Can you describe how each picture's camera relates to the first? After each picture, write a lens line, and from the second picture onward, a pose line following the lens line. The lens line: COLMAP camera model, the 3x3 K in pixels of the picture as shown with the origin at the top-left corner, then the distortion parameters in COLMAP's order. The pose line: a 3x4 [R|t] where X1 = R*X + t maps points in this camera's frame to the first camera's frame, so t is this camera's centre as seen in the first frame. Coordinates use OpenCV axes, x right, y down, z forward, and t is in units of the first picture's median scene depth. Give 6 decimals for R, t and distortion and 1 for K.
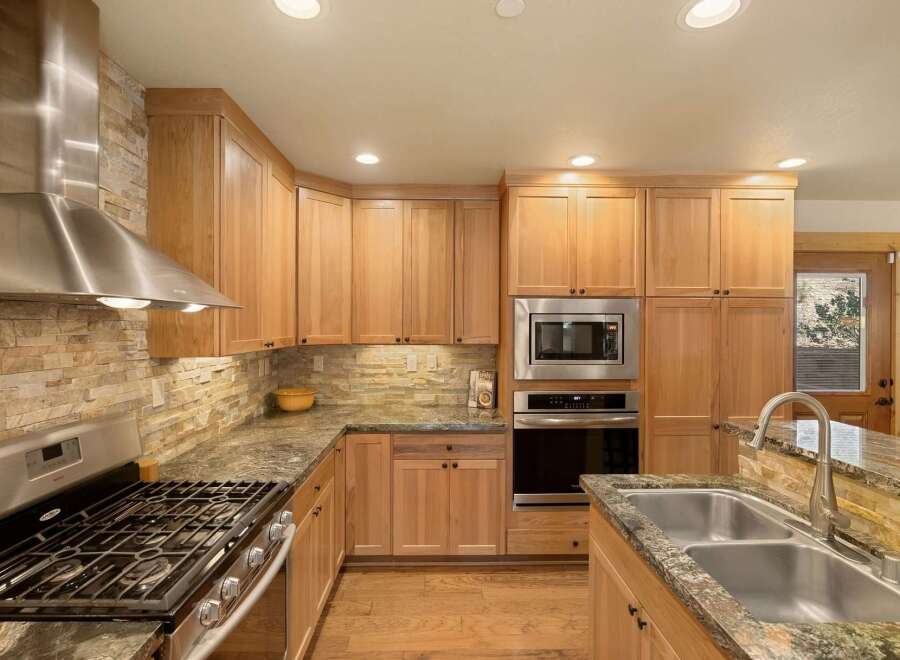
lens RADIAL K [[452.3, 0, 449.8], [0, 452.3, 327.6], [0, 0, 1]] dist [-0.000120, -0.001060]
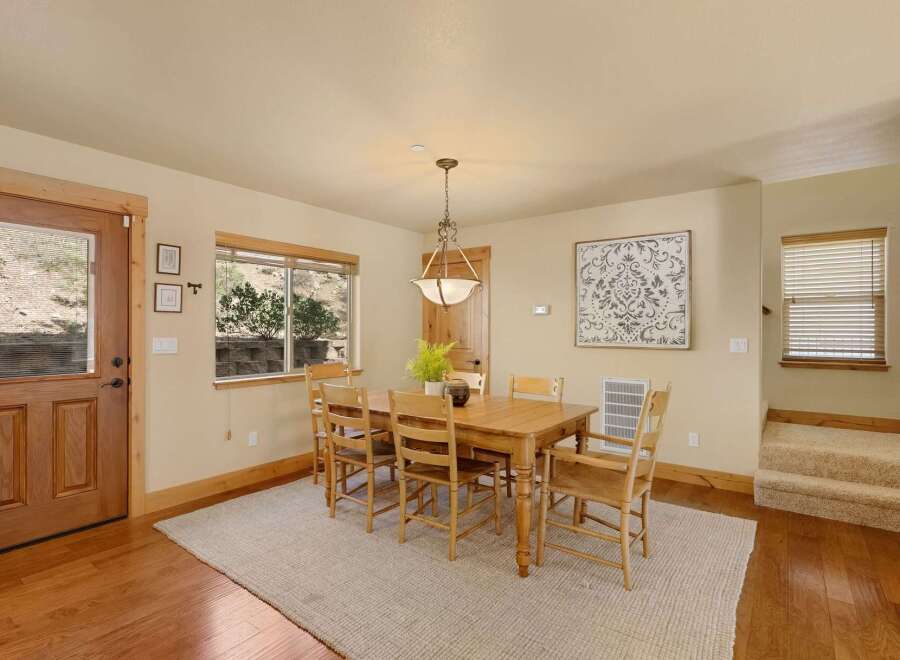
lens RADIAL K [[452.3, 0, 445.1], [0, 452.3, 329.0], [0, 0, 1]] dist [-0.000120, -0.001060]
pose [[0.603474, -0.000412, 0.797383, 0.805062], [0.002314, 0.999997, -0.001235, 0.076557], [-0.797380, 0.002590, 0.603473, -0.050409]]
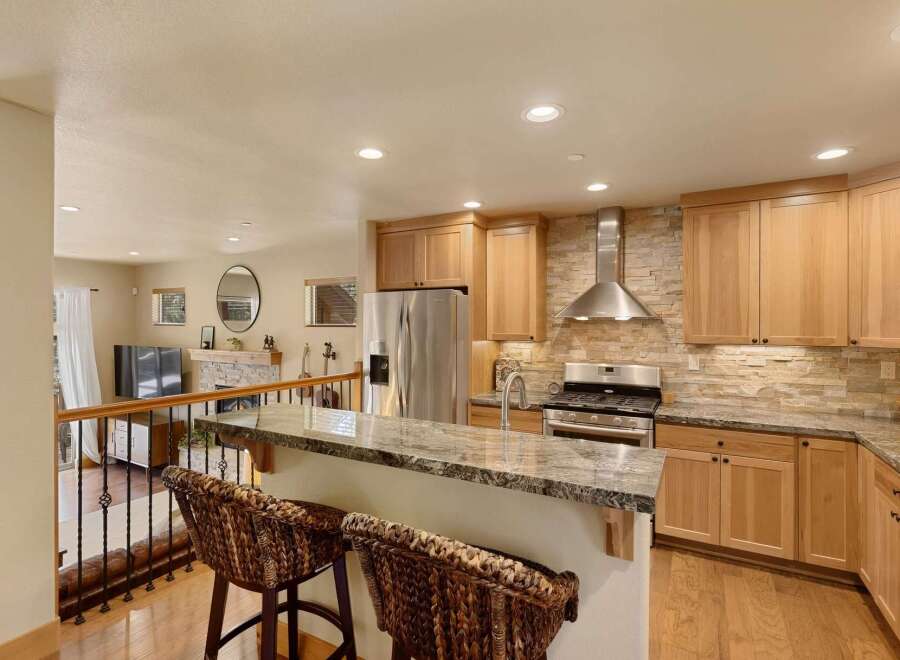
lens RADIAL K [[452.3, 0, 453.6], [0, 452.3, 326.7], [0, 0, 1]] dist [-0.000120, -0.001060]
pose [[-0.504092, 0.006470, -0.863626, 0.984105], [-0.005609, 0.999926, 0.010765, -0.011674], [0.863632, 0.010270, -0.504019, 0.742329]]
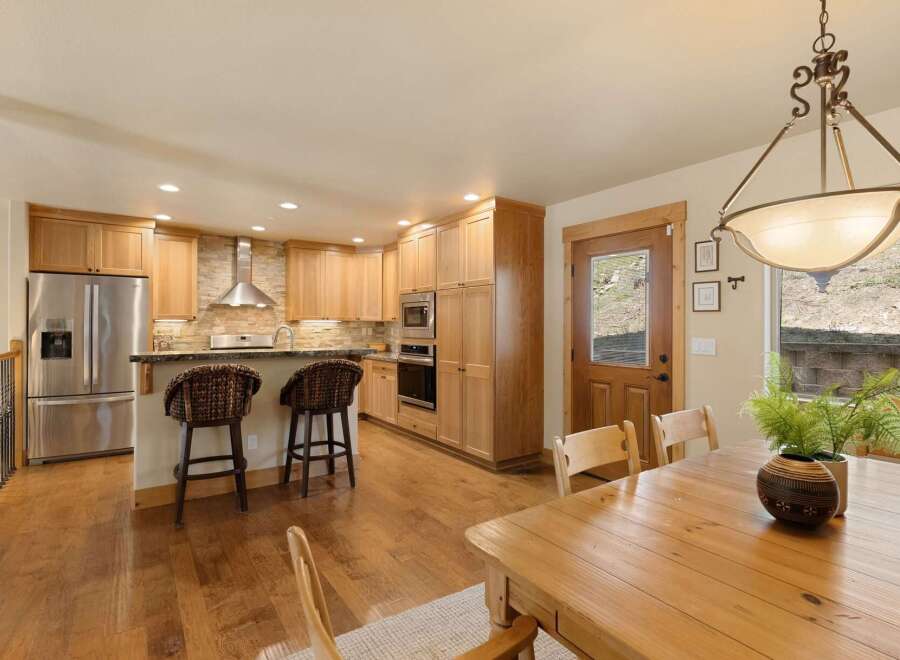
lens RADIAL K [[452.3, 0, 452.1], [0, 452.3, 325.7], [0, 0, 1]] dist [-0.000120, -0.001060]
pose [[0.561034, 0.000296, -0.827793, 1.900636], [-0.004656, 0.999985, -0.002798, 0.070807], [0.827780, 0.005423, 0.561027, 0.085351]]
